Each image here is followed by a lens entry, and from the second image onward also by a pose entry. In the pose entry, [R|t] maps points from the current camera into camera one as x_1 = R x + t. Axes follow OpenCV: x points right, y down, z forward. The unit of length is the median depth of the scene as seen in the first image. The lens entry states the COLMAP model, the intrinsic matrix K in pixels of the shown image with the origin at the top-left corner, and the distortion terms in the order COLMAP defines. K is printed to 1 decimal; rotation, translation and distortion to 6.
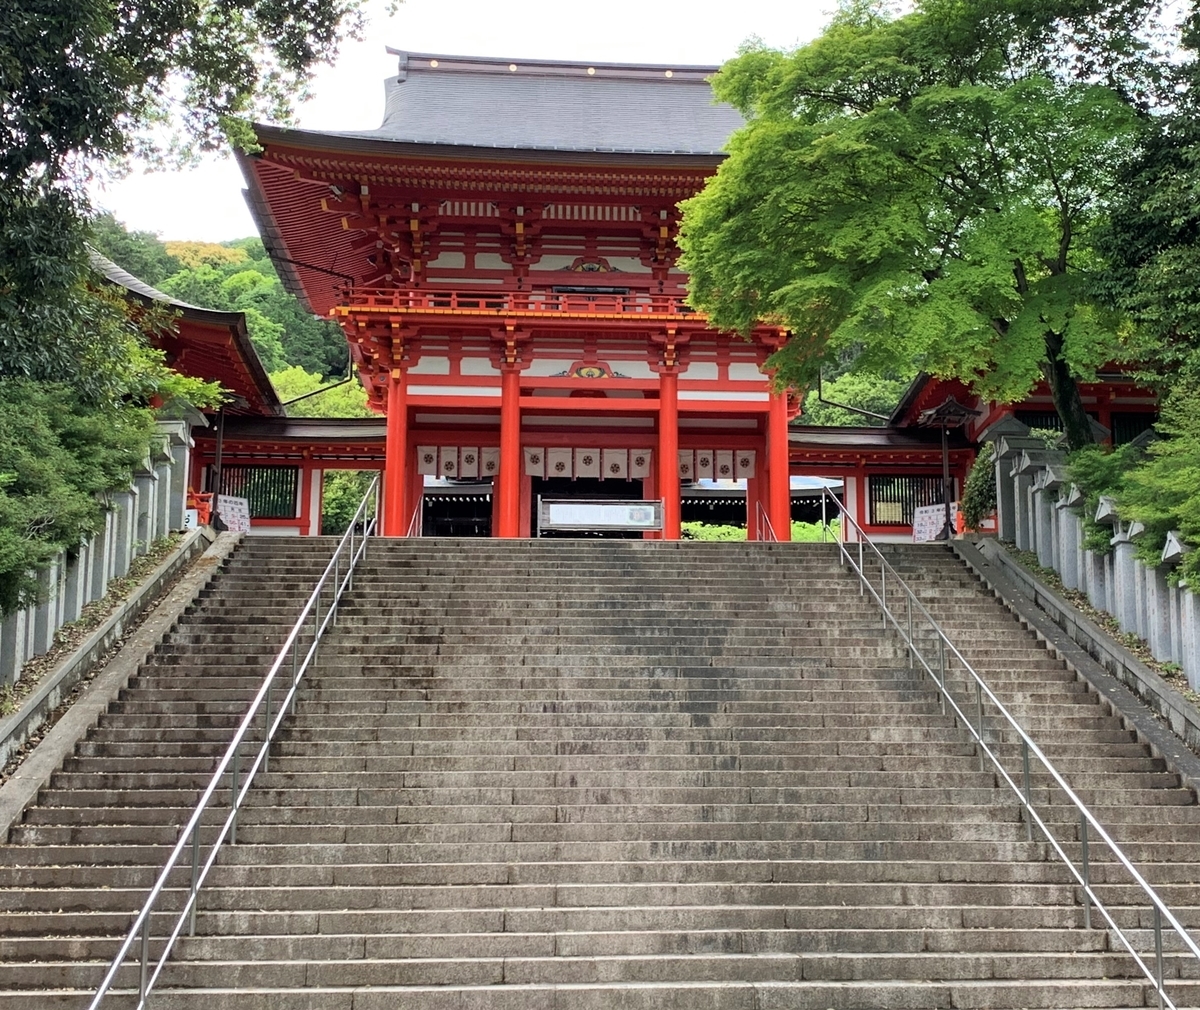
lens RADIAL K [[1463.1, 0, 600.0], [0, 1463.1, 505.0], [0, 0, 1]] dist [-0.006621, -0.010517]
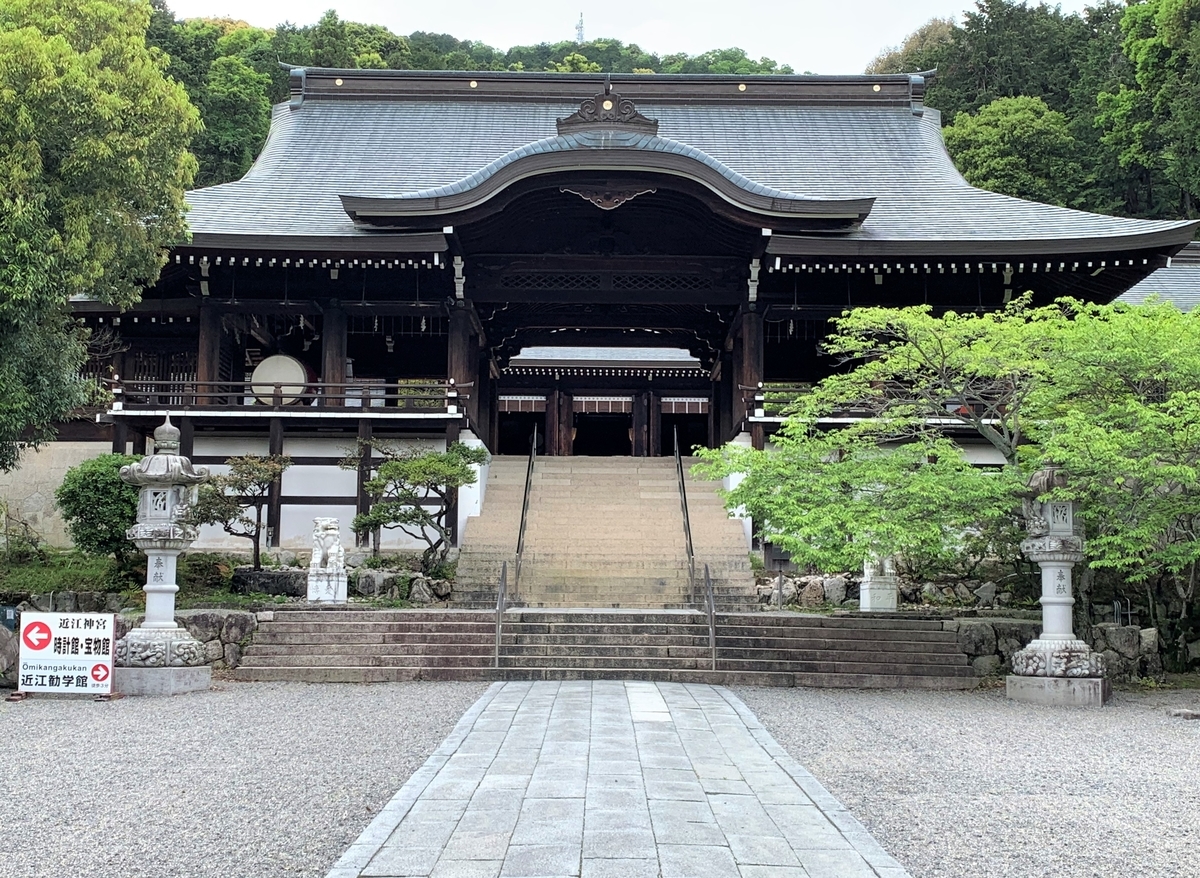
lens RADIAL K [[1919.9, 0, 600.0], [0, 1919.9, 439.0], [0, 0, 1]] dist [-0.007101, -0.020216]
pose [[0.999654, -0.002003, -0.026231, -0.015138], [0.004067, 0.996876, 0.078874, 0.014810], [0.025991, -0.078954, 0.996539, 1.144133]]
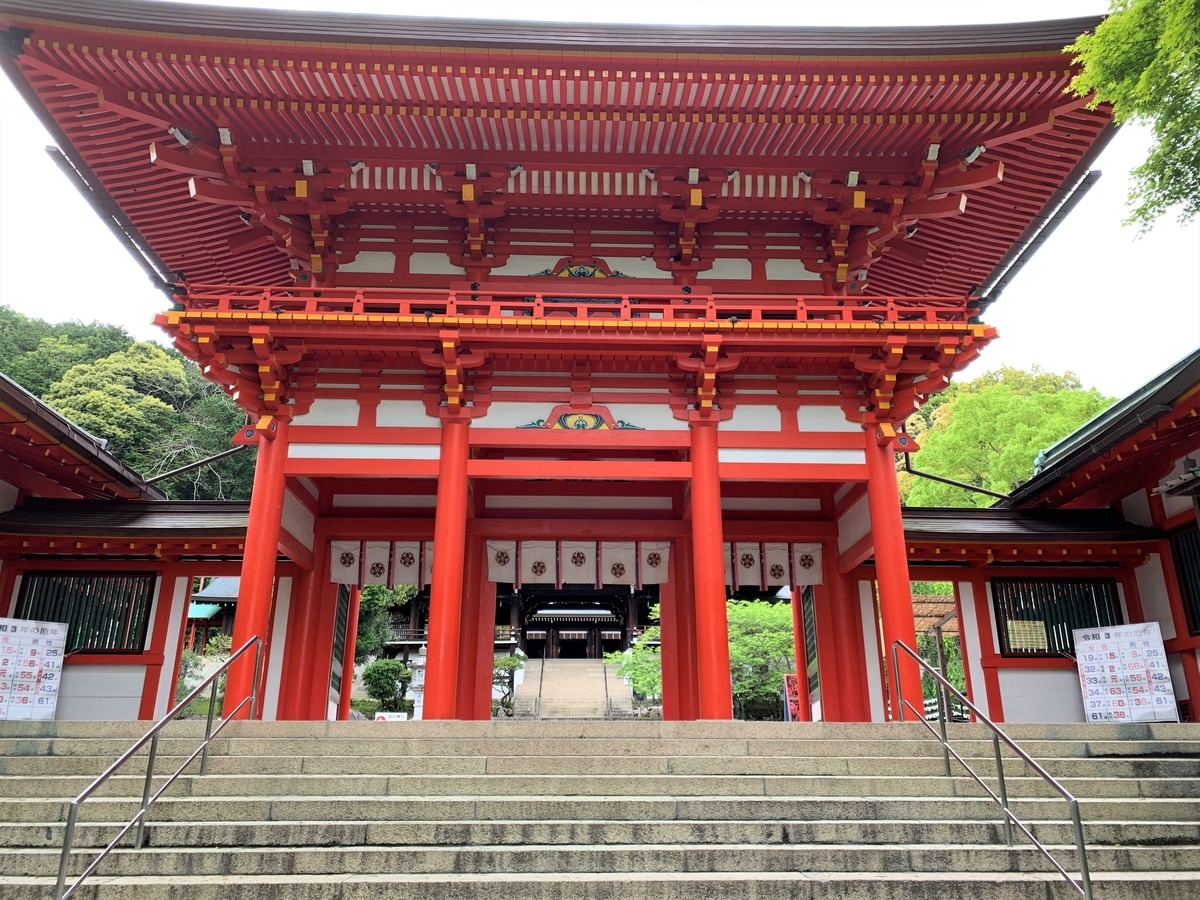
lens RADIAL K [[916.3, 0, 618.4], [0, 916.3, 407.7], [0, 0, 1]] dist [0.037202, -0.005437]
pose [[0.999696, -0.004022, 0.024341, 0.000134], [0.008329, 0.983713, -0.179555, -0.024561], [-0.023222, 0.179703, 0.983447, 0.602604]]
